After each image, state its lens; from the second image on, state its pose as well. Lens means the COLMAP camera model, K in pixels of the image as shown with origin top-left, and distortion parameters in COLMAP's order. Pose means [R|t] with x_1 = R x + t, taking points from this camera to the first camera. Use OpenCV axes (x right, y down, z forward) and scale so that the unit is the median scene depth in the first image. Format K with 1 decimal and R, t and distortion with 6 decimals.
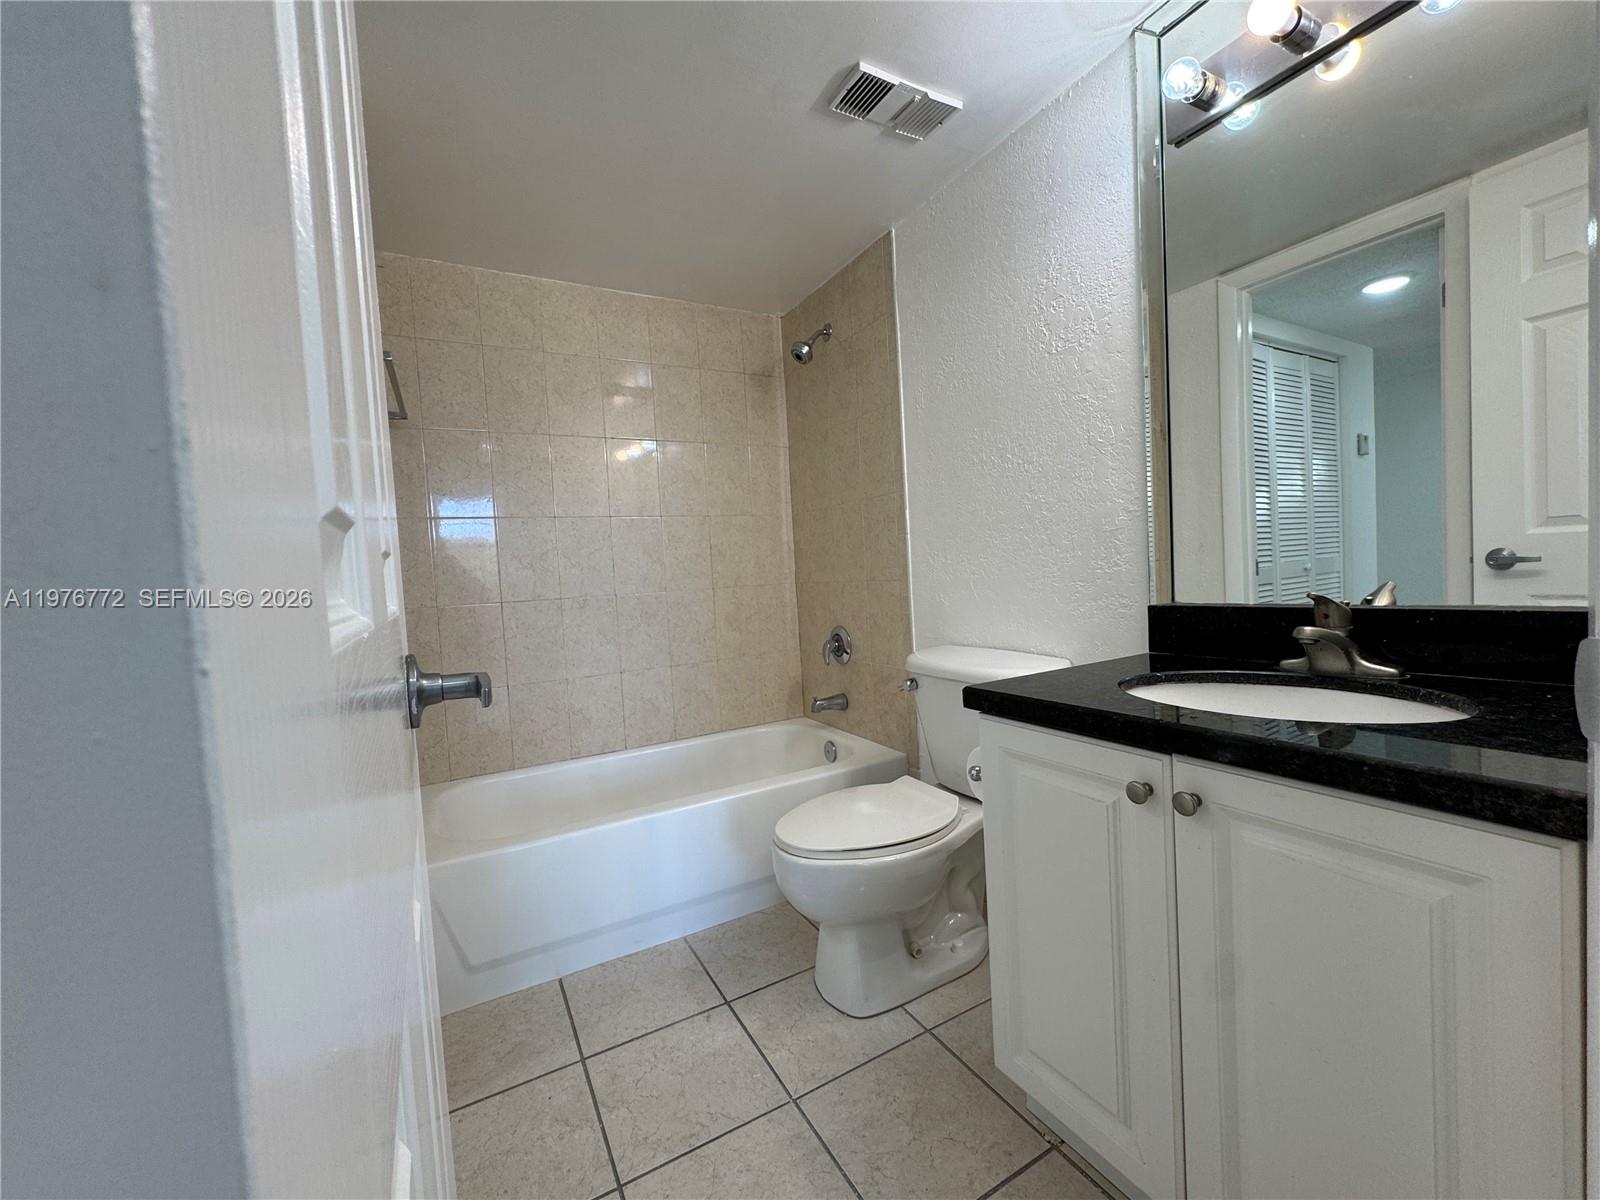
lens RADIAL K [[642.9, 0, 801.6], [0, 642.9, 597.2], [0, 0, 1]] dist [0.000316, 0.000503]
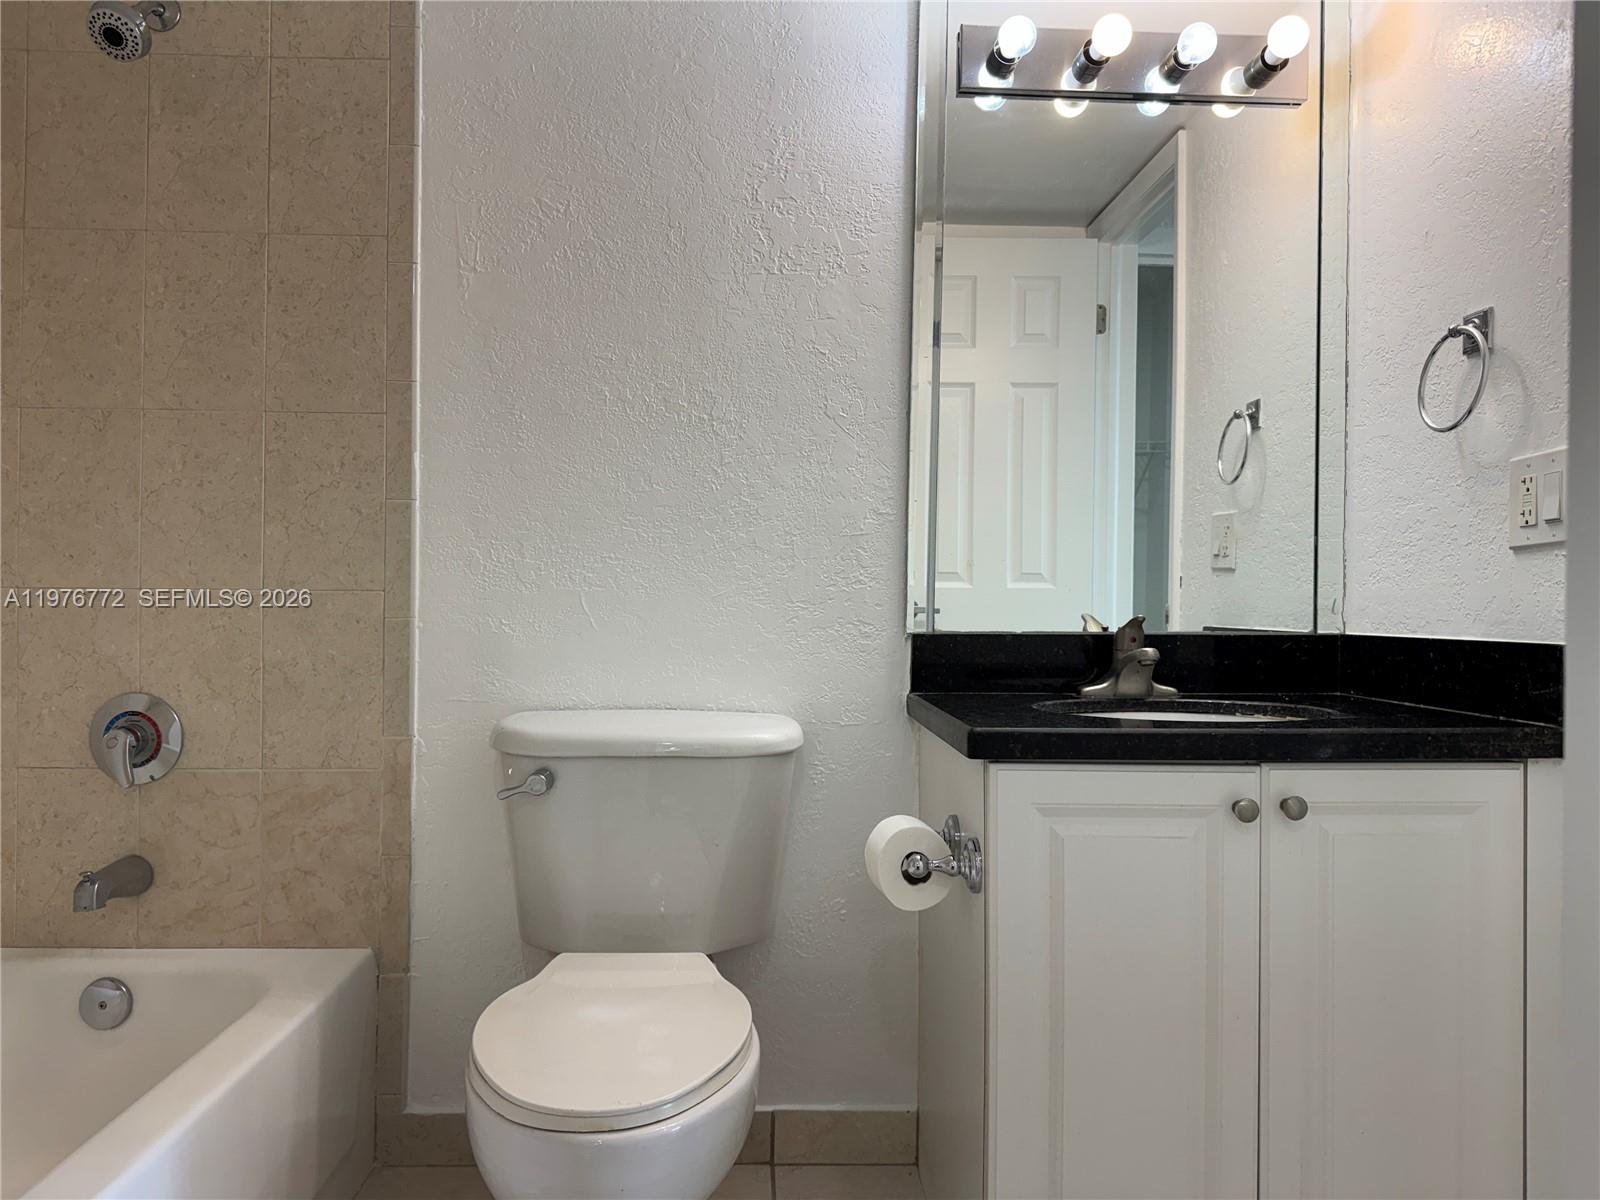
lens RADIAL K [[1136.3, 0, 799.4], [0, 1136.3, 600.6], [0, 0, 1]] dist [0.136091, -0.160525]
pose [[0.448186, 0.059349, 0.891968, -0.580857], [0.002403, 0.997710, -0.067592, 0.049649], [-0.893937, 0.032437, 0.447017, 0.365755]]
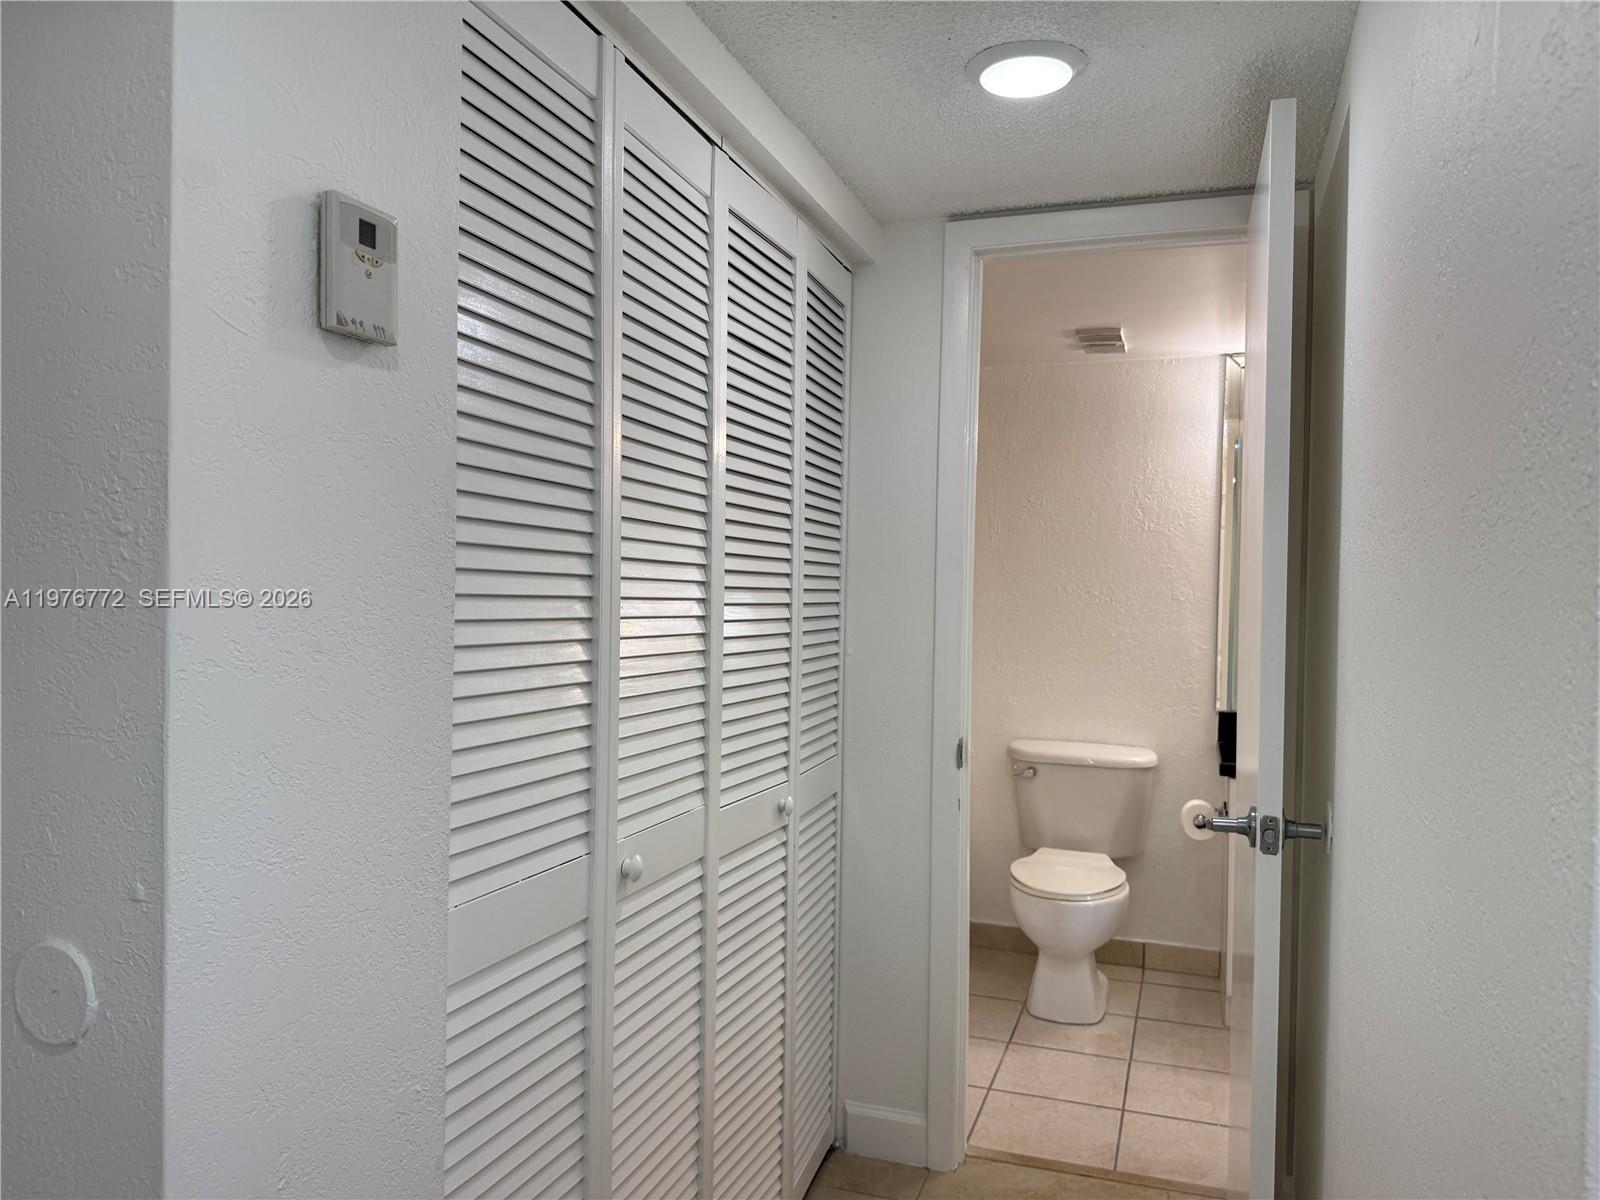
lens RADIAL K [[1132.1, 0, 798.2], [0, 1132.1, 601.2], [0, 0, 1]] dist [0.130168, -0.149783]
pose [[0.739529, 0.061988, 0.670265, -1.565402], [-0.029920, 0.997794, -0.059266, -0.043484], [-0.672460, 0.023774, 0.739752, -0.290096]]
